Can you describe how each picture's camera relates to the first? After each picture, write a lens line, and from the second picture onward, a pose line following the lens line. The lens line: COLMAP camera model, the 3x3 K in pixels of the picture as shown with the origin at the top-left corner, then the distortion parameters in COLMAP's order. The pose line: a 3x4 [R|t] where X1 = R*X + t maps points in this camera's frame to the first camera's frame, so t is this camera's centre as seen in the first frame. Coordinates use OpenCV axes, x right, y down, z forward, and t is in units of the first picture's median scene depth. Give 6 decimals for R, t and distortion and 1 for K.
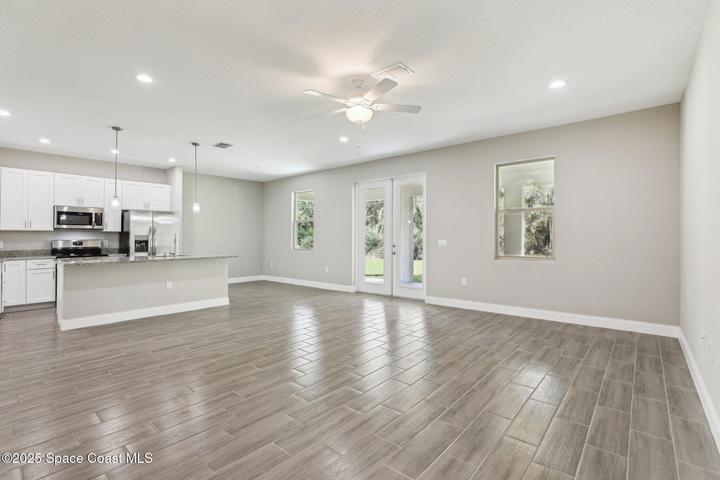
lens RADIAL K [[334.5, 0, 360.0], [0, 334.5, 240.0], [0, 0, 1]] dist [-0.036220, 0.000108]
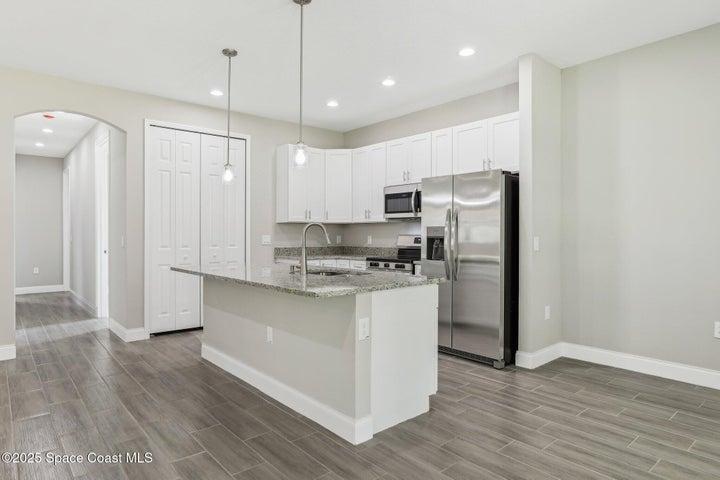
lens RADIAL K [[420.0, 0, 360.0], [0, 420.0, 240.0], [0, 0, 1]] dist [-0.002515, -0.000528]
pose [[-0.144312, 0.015264, -0.989415, 0.000806], [-0.002874, 0.999870, 0.015844, -0.006505], [0.989528, 0.005130, -0.144249, 1.418938]]
